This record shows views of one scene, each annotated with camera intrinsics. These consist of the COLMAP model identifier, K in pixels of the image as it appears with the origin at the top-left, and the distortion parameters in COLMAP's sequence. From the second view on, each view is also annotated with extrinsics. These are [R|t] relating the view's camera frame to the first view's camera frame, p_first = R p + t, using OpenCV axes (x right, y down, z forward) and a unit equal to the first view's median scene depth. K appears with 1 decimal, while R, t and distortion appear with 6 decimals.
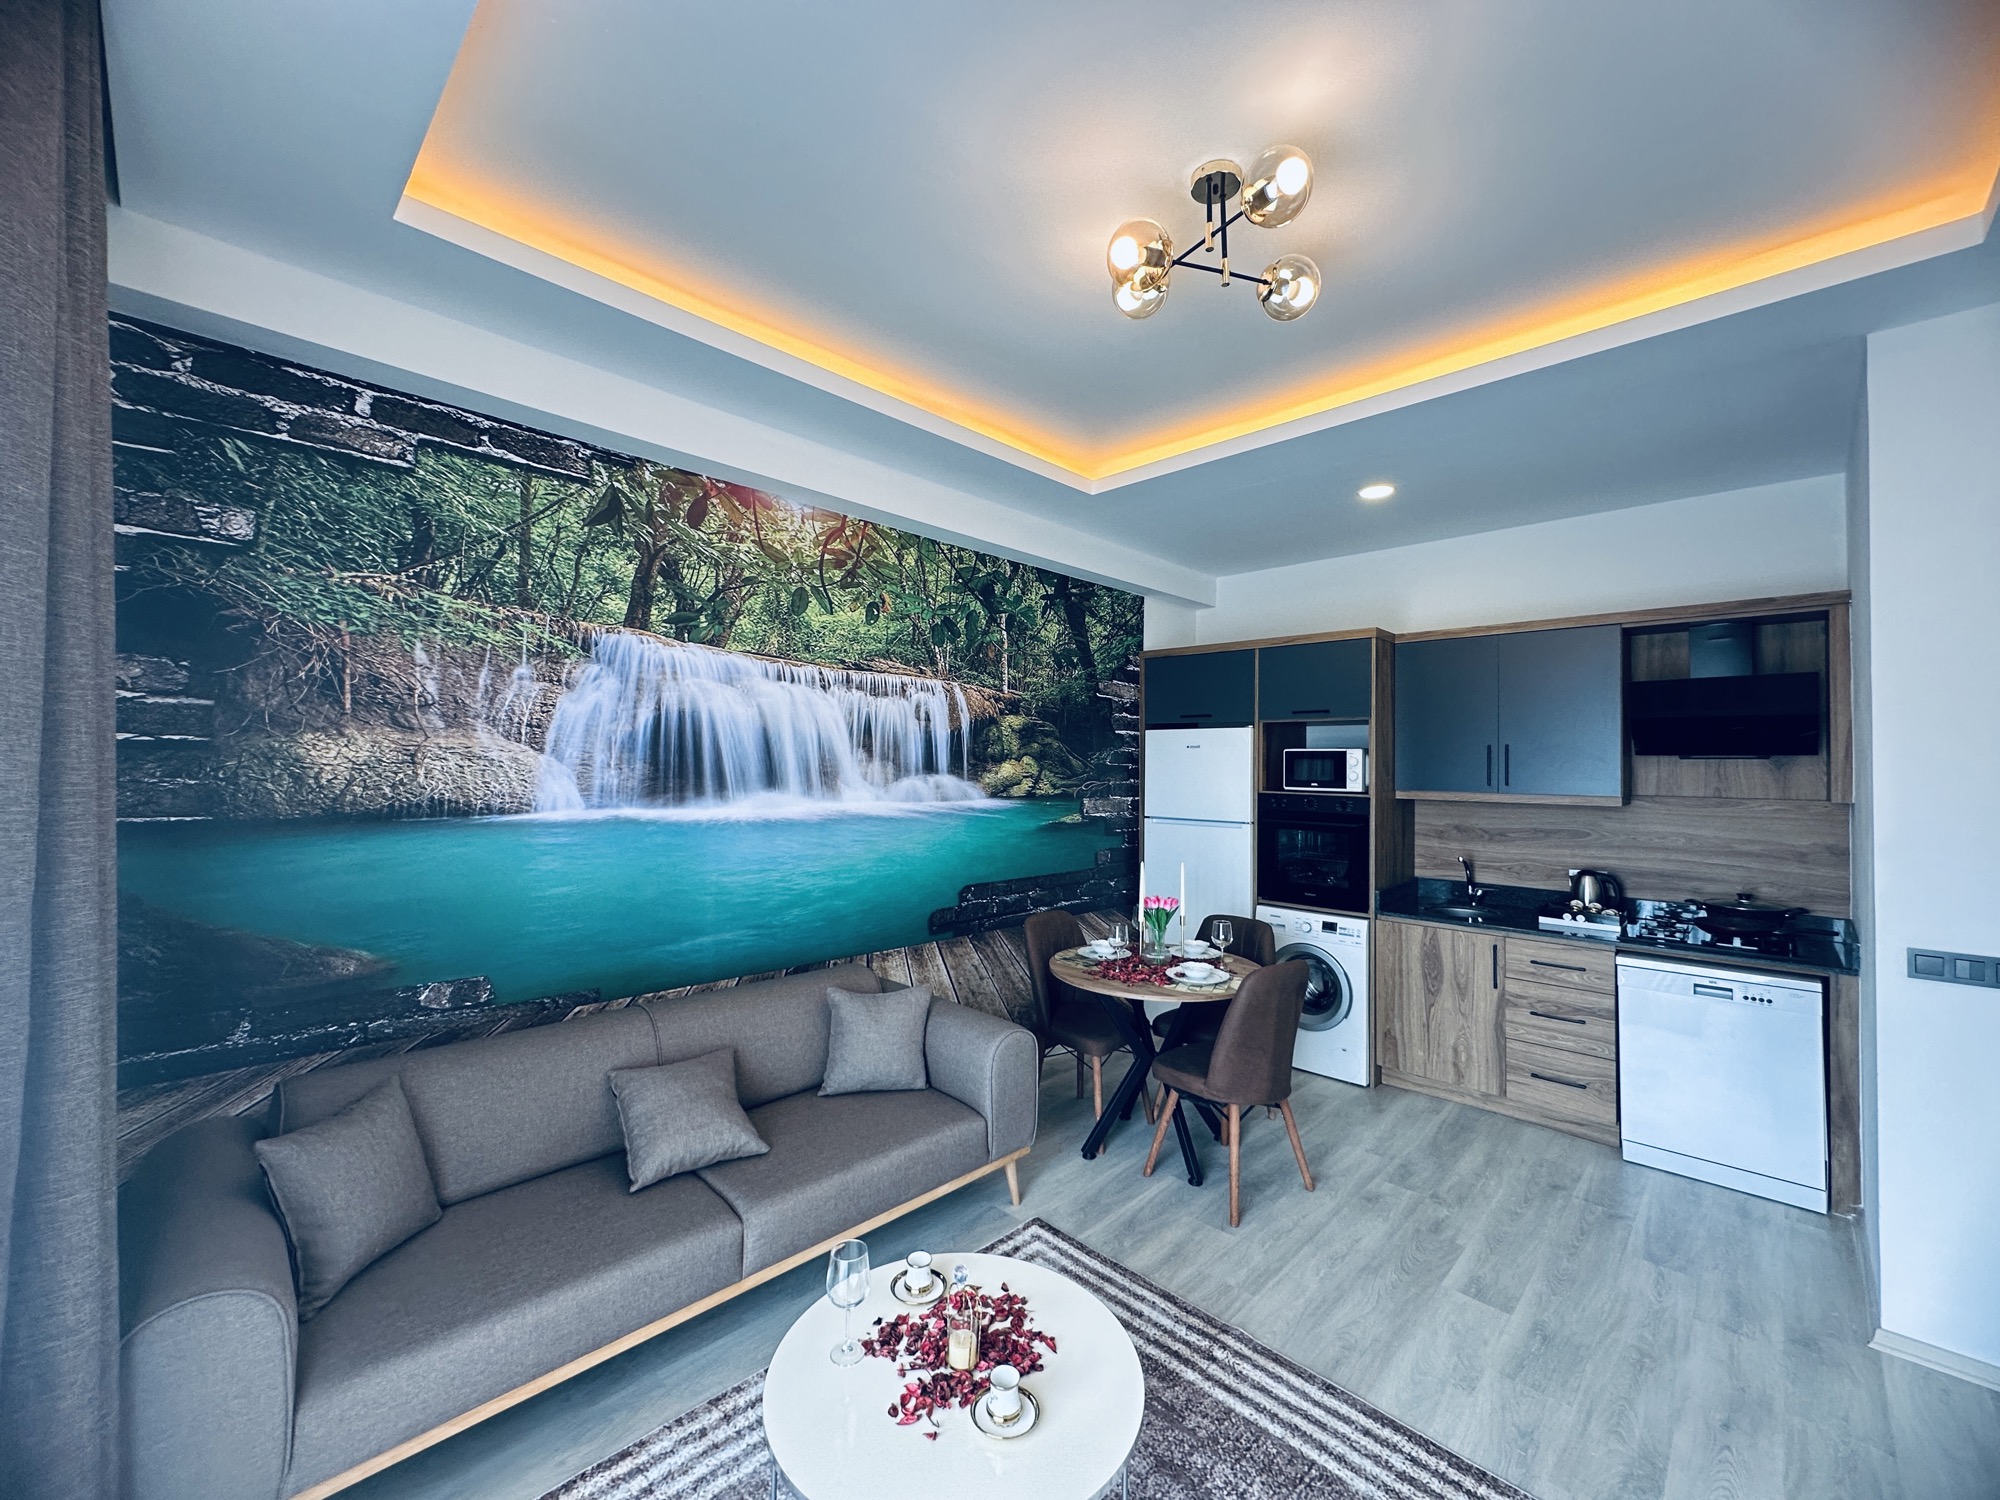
lens RADIAL K [[798.0, 0, 1001.0], [0, 798.0, 747.7], [0, 0, 1]] dist [-0.003872, 0.000776]
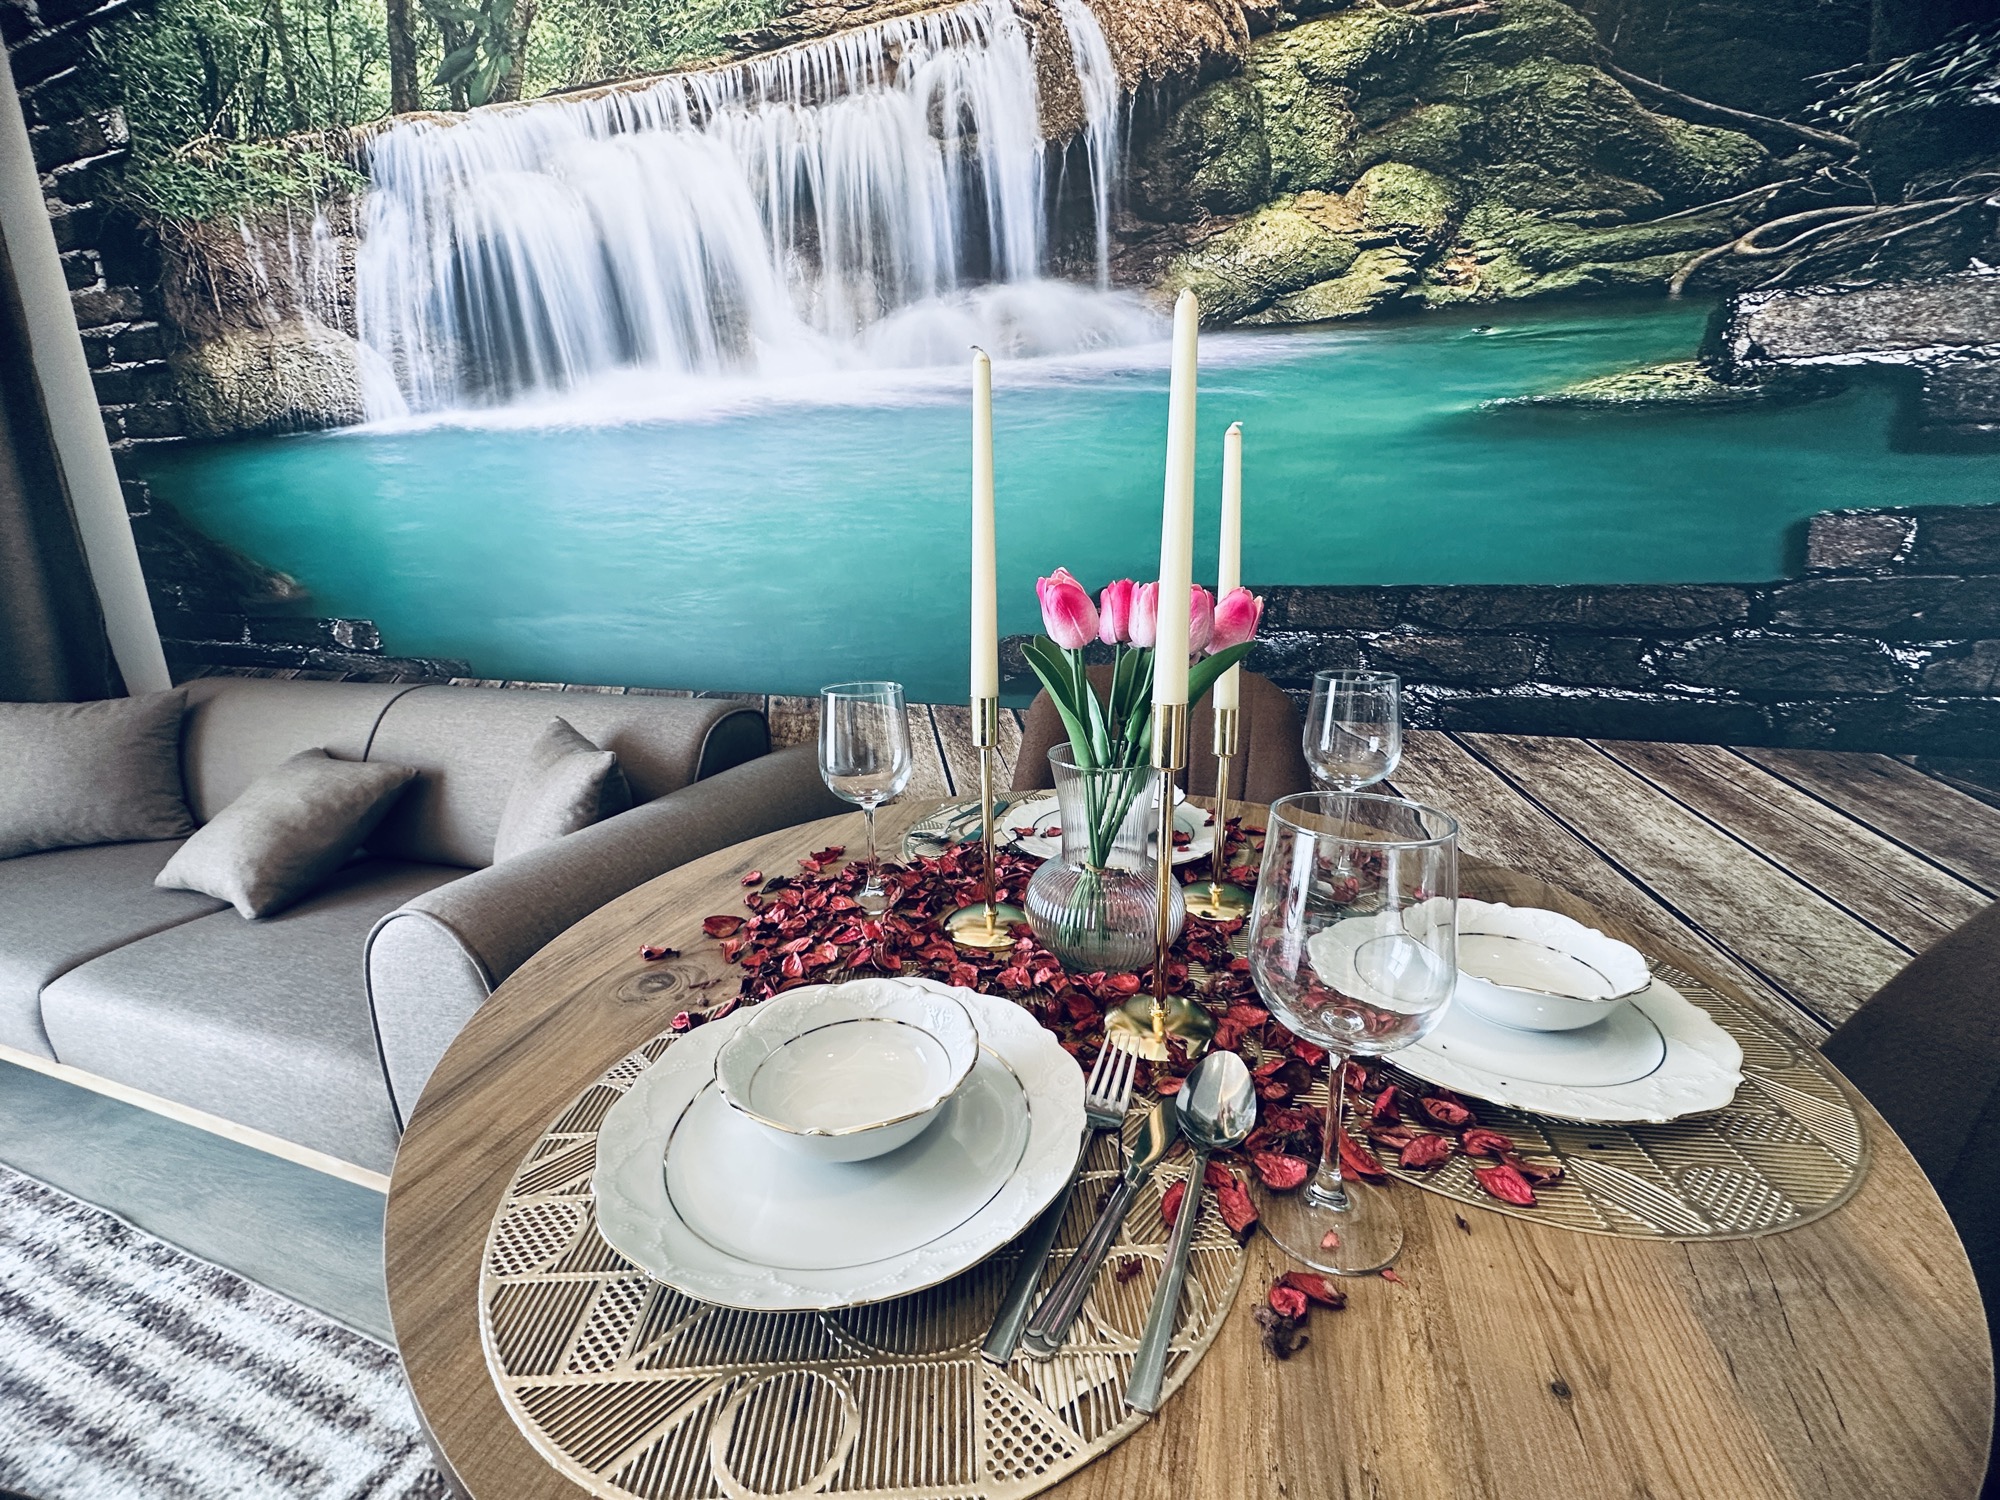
lens RADIAL K [[798.0, 0, 1001.0], [0, 798.0, 747.7], [0, 0, 1]] dist [-0.003872, 0.000776]
pose [[0.434220, 0.188464, -0.880872, 0.339856], [0.042557, 0.972486, 0.229043, 0.184165], [0.899801, -0.136942, 0.414252, 0.911986]]
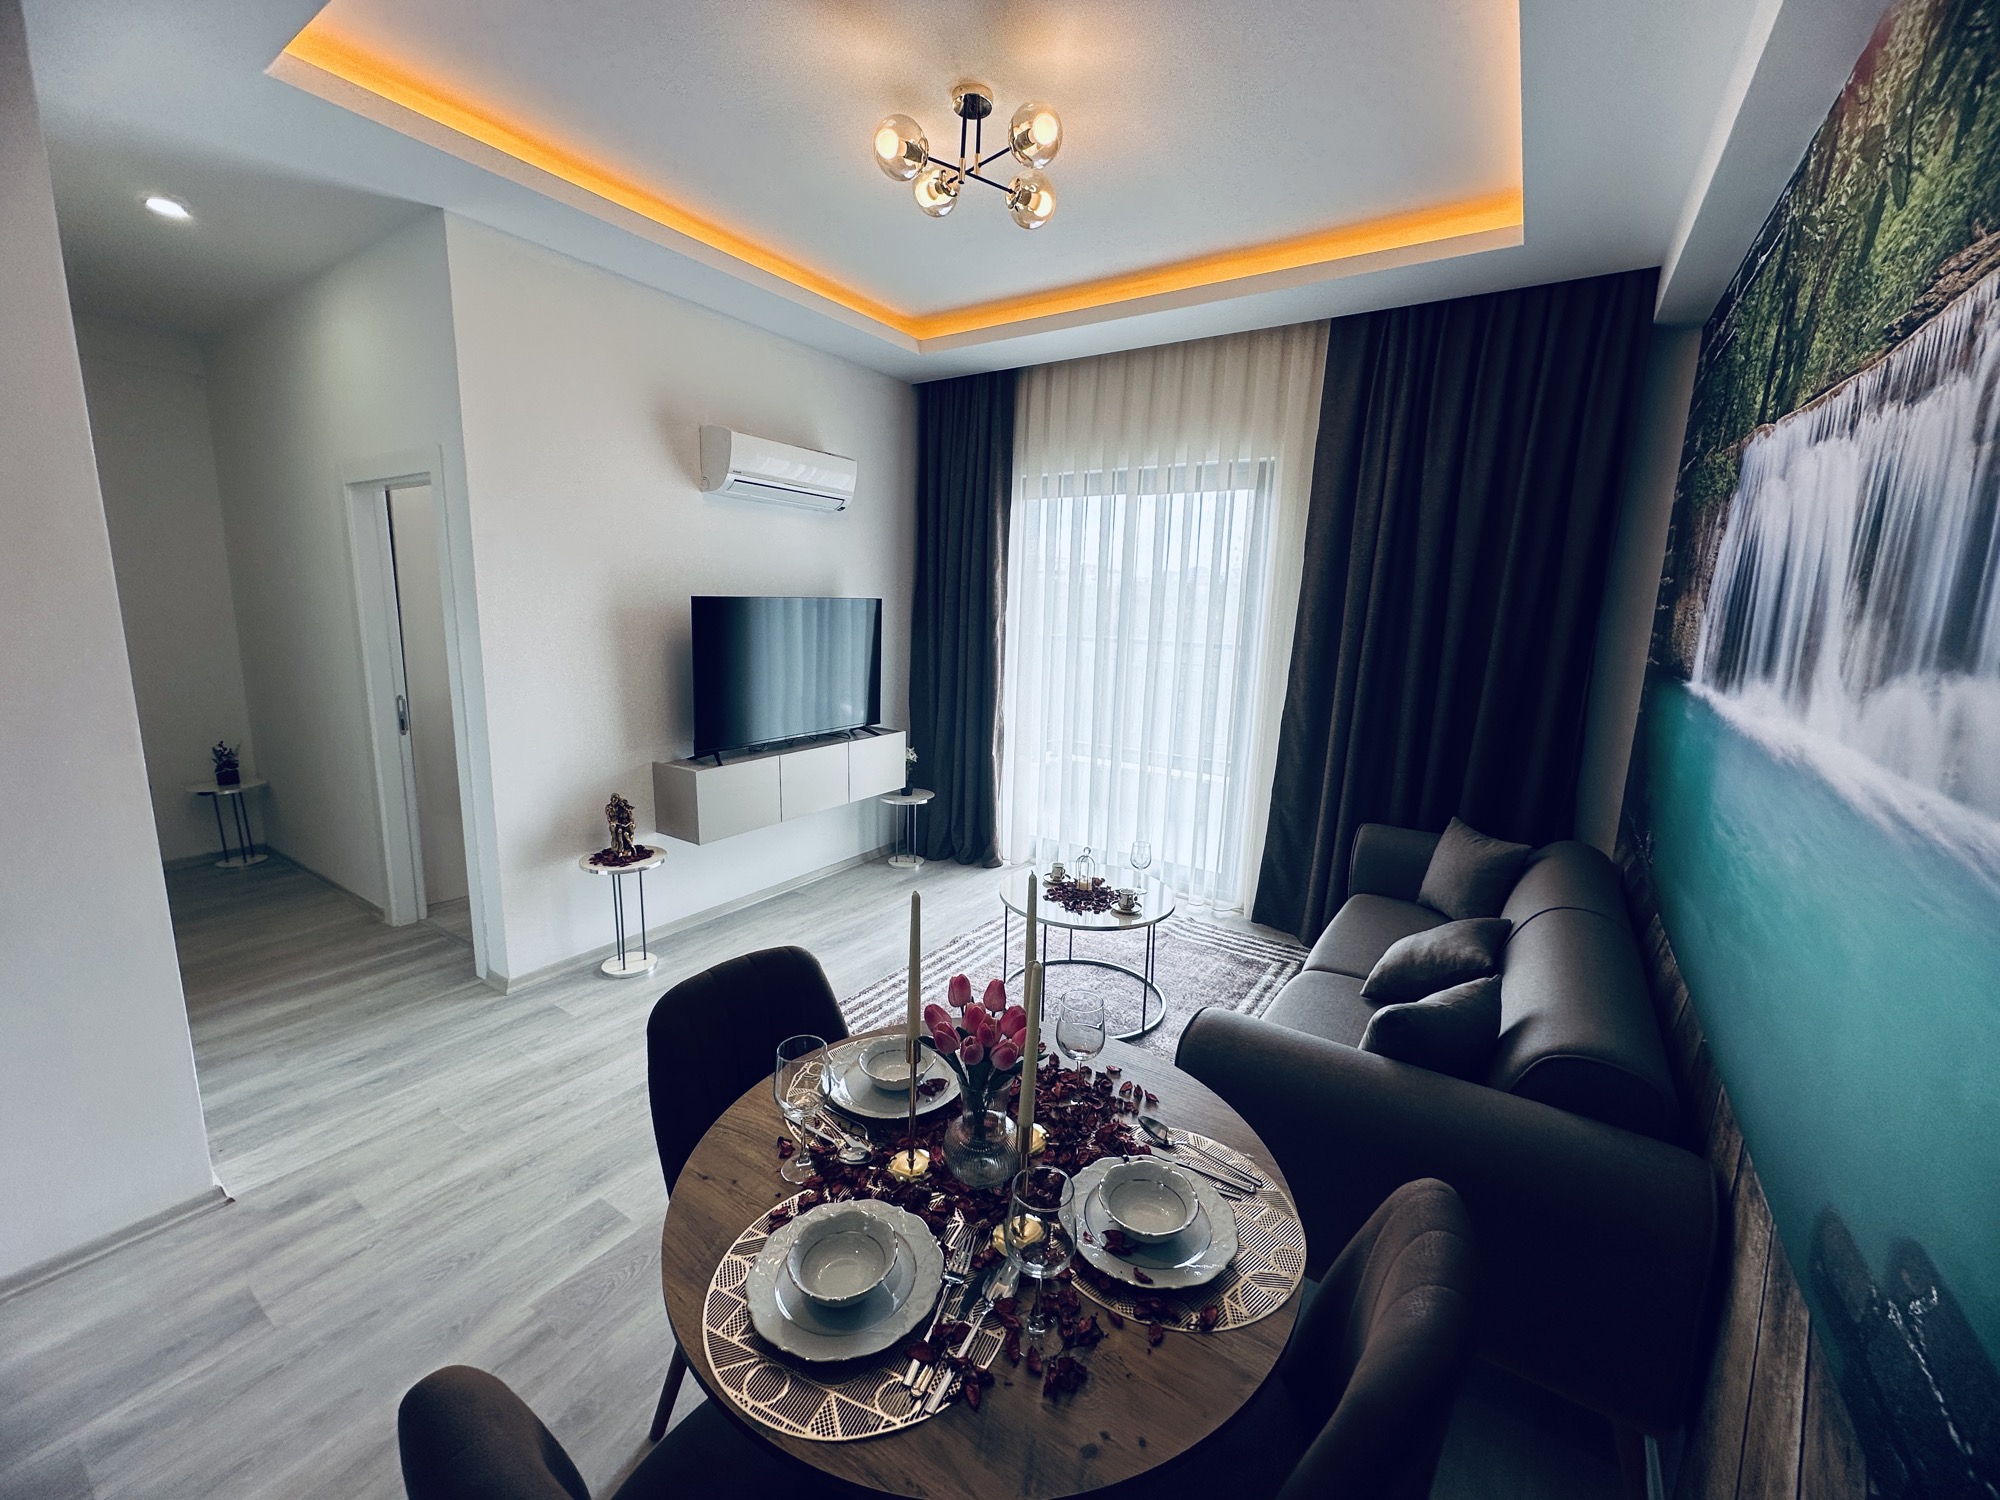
lens RADIAL K [[796.1, 0, 1000.6], [0, 796.1, 747.6], [0, 0, 1]] dist [-0.001770, 0.000449]
pose [[-0.981877, -0.003935, -0.189478, 0.256046], [-0.034637, 0.986671, 0.158998, 0.031033], [0.186327, 0.162680, -0.968926, 1.317636]]
